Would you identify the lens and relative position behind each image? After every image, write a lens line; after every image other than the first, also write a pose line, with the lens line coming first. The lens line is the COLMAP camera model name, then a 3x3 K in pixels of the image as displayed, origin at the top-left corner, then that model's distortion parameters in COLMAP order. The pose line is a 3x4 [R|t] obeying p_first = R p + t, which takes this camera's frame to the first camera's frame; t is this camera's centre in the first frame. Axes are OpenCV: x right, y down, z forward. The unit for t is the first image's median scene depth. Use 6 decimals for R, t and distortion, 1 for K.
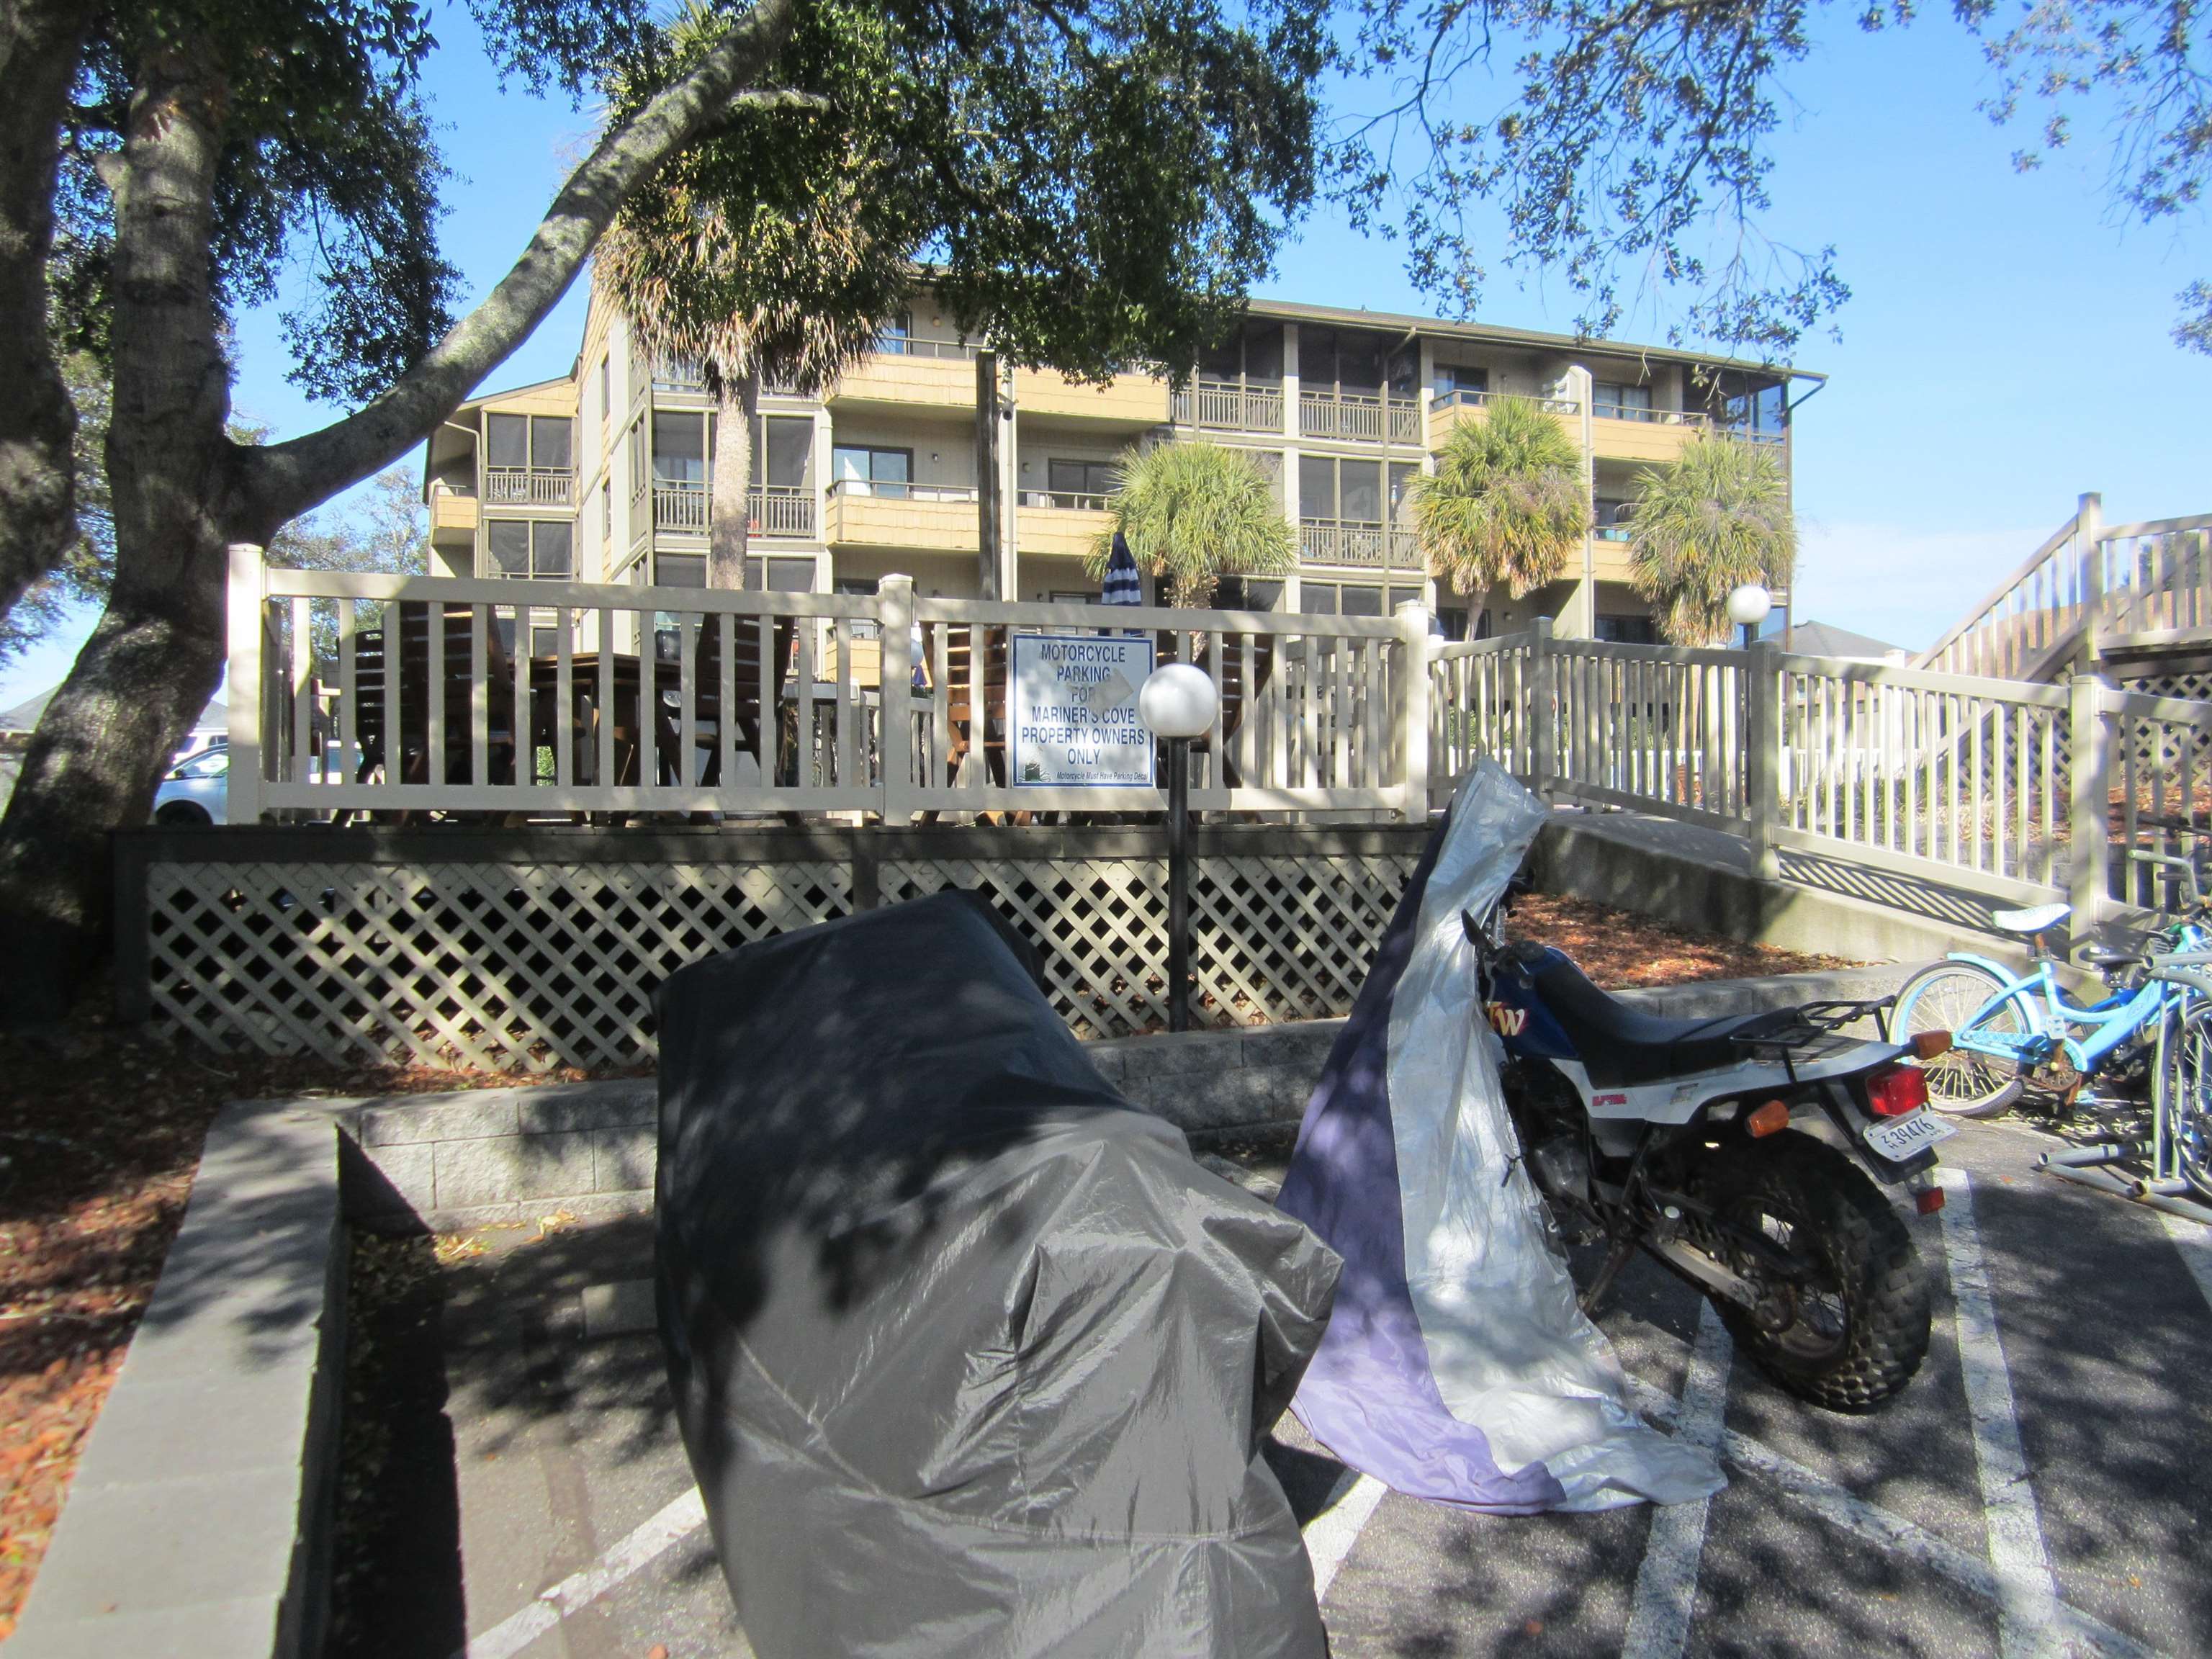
lens RADIAL K [[1785.1, 0, 1096.1], [0, 1785.1, 828.6], [0, 0, 1]] dist [-0.009344, -0.000284]
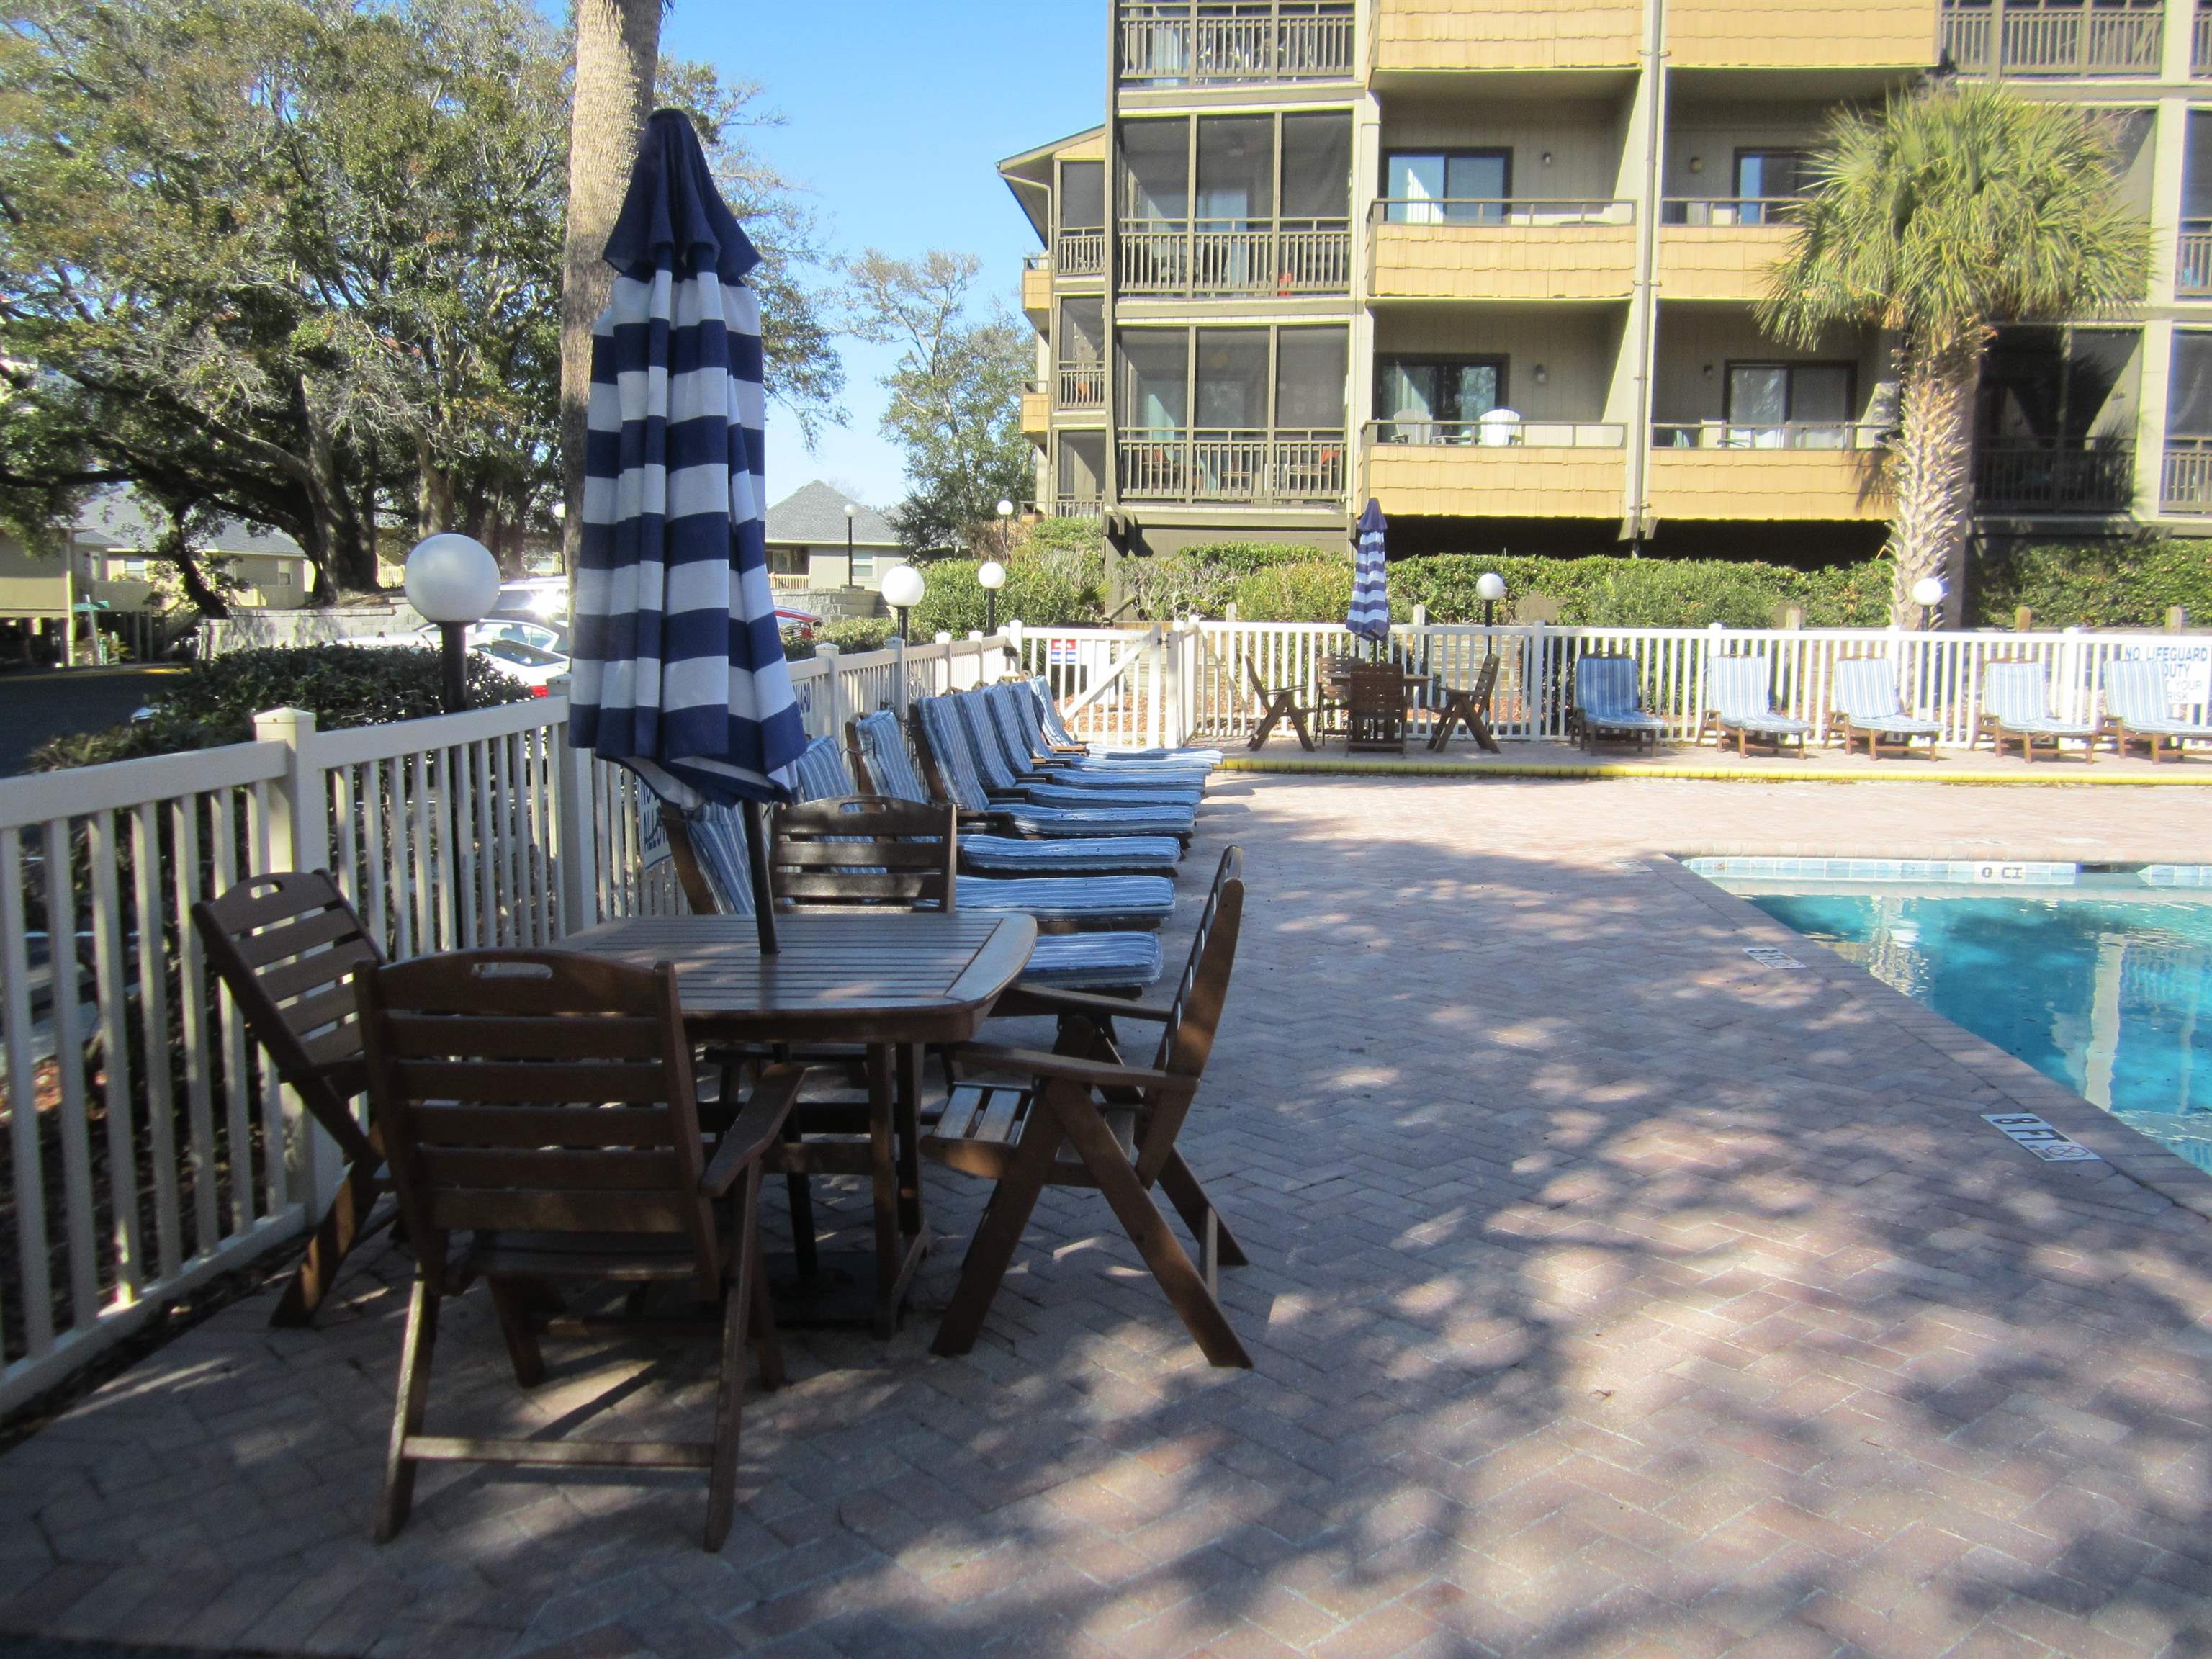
lens RADIAL K [[1830.3, 0, 1101.2], [0, 1830.3, 832.5], [0, 0, 1]] dist [-0.064165, 0.038819]
pose [[0.900752, 0.066507, -0.429212, 0.064375], [-0.016322, 0.992692, 0.119565, -0.039844], [0.434027, -0.100693, 0.895255, 0.312769]]
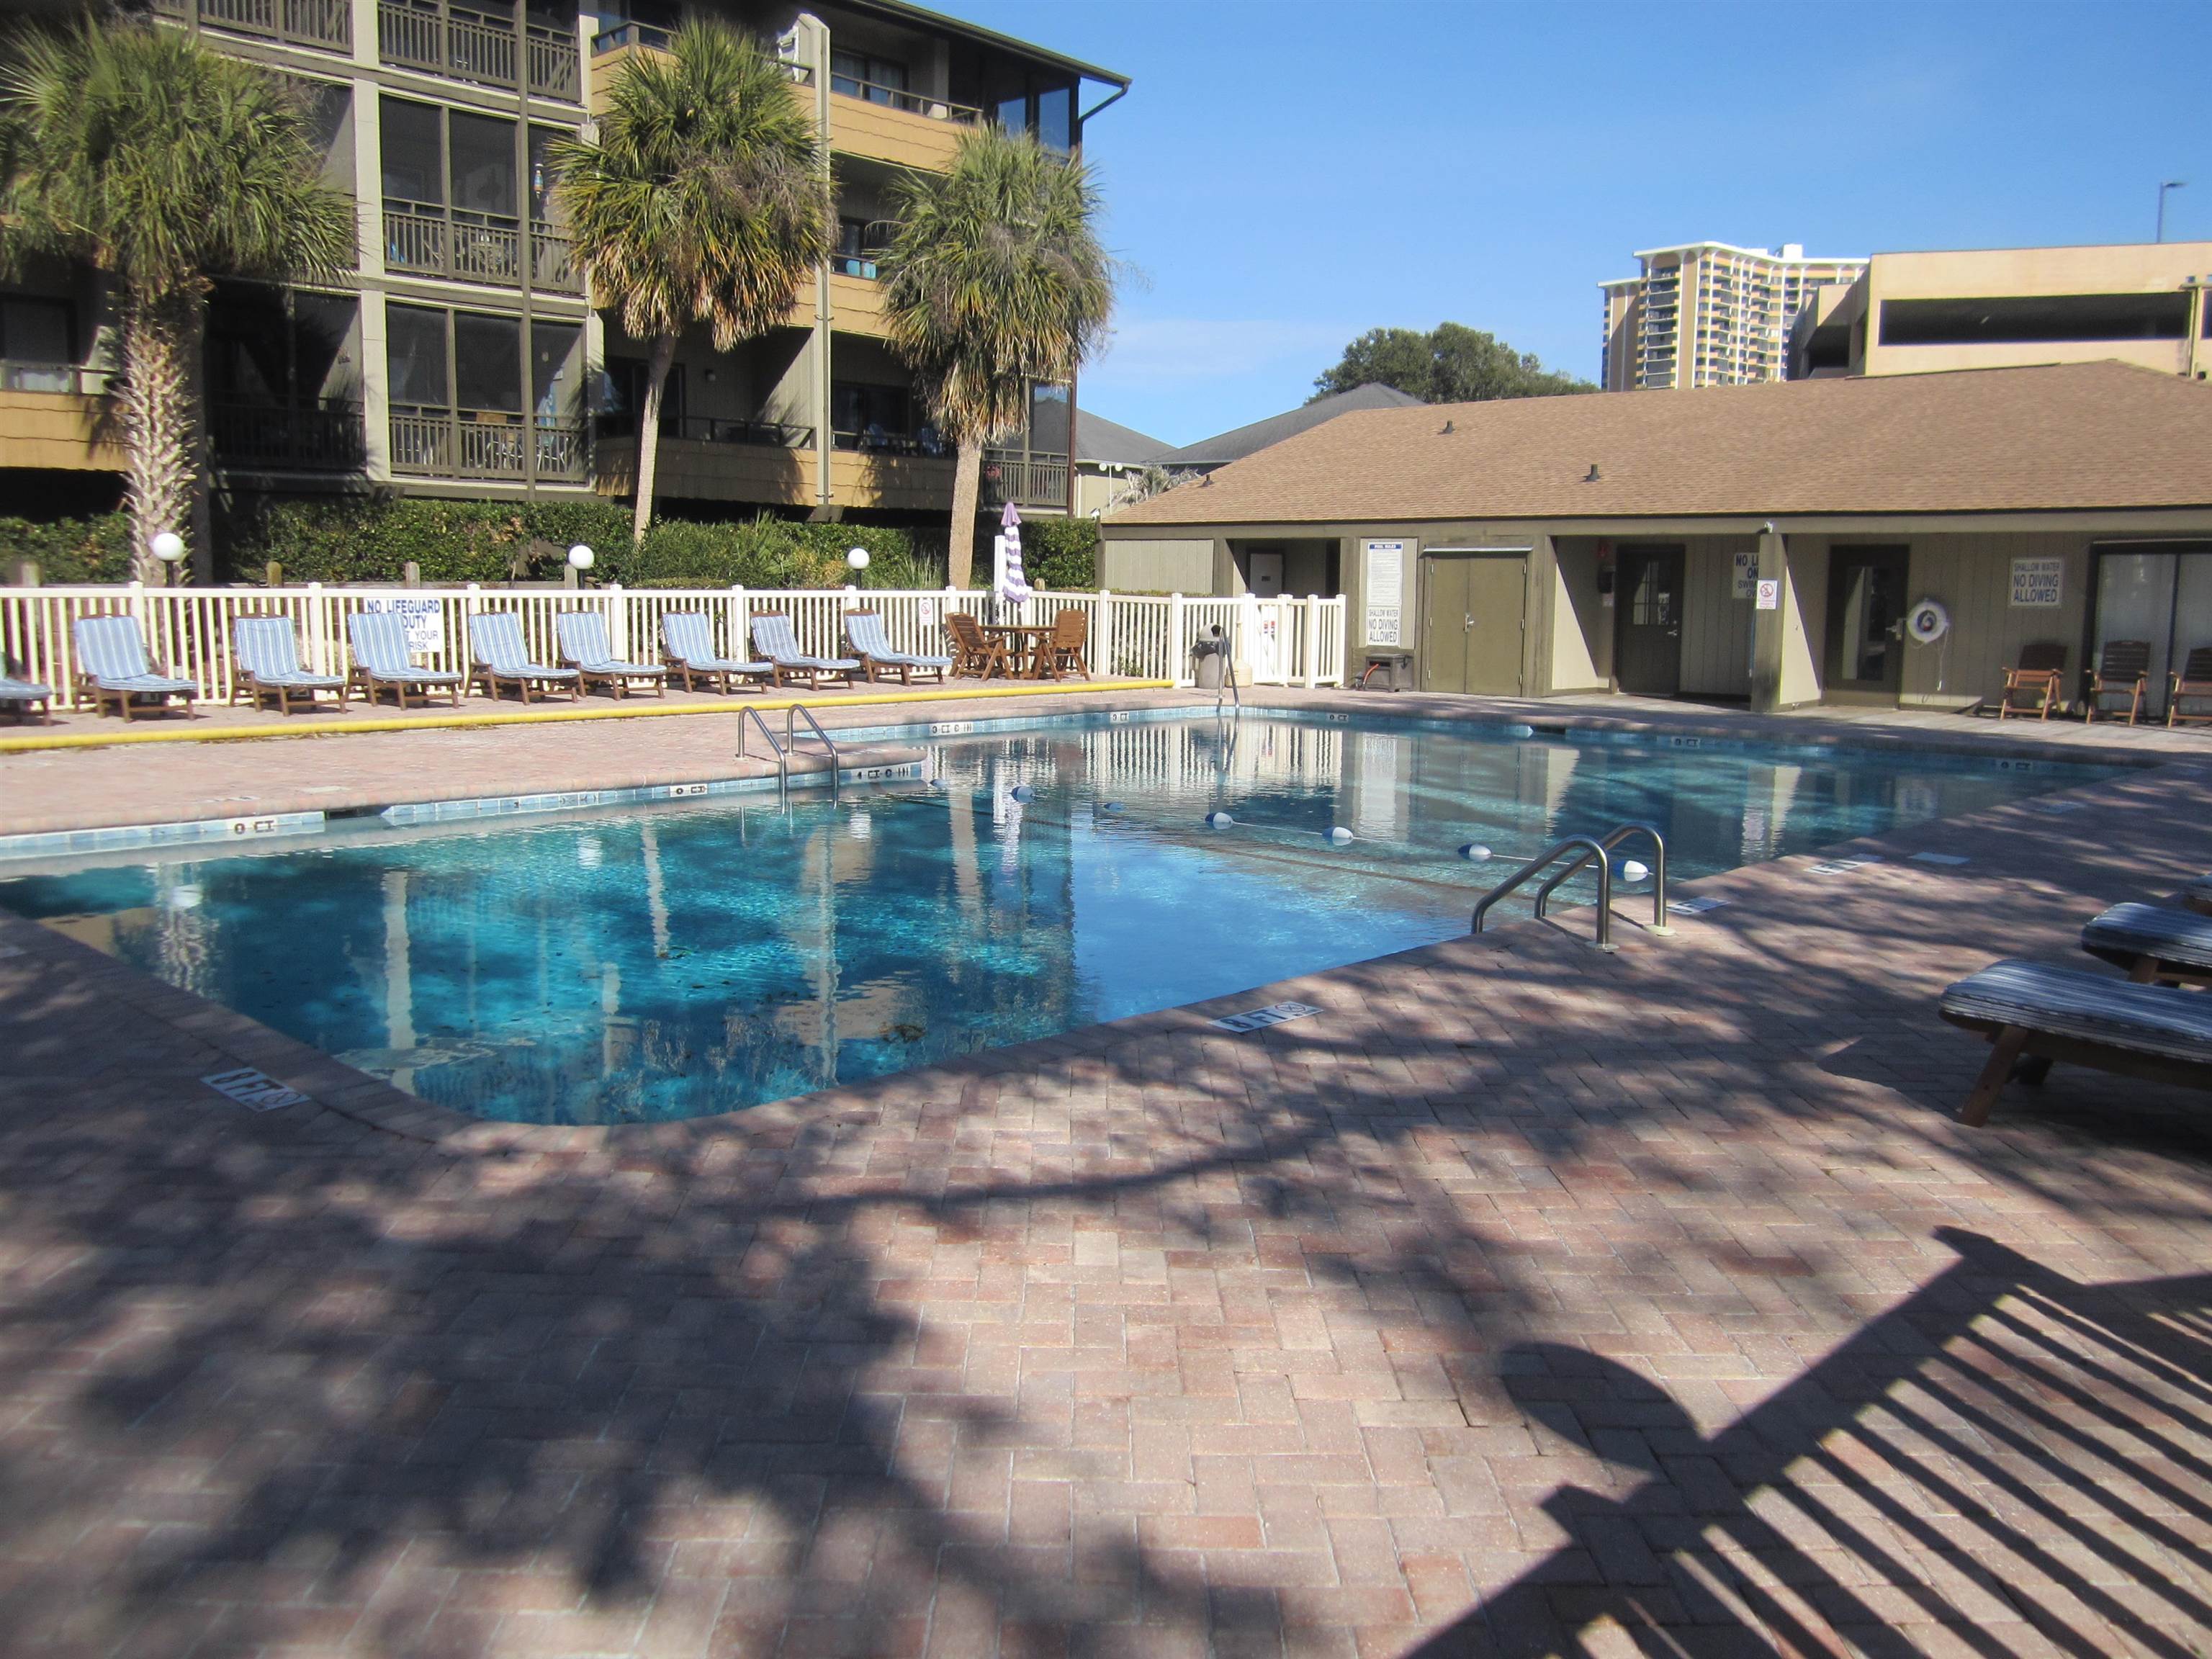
lens RADIAL K [[1830.3, 0, 1101.2], [0, 1830.3, 832.5], [0, 0, 1]] dist [-0.064165, 0.038819]
pose [[0.906927, -0.035994, 0.419748, 0.074236], [-0.019481, 0.991694, 0.127133, -0.040149], [-0.420837, -0.123477, 0.898693, 0.314824]]
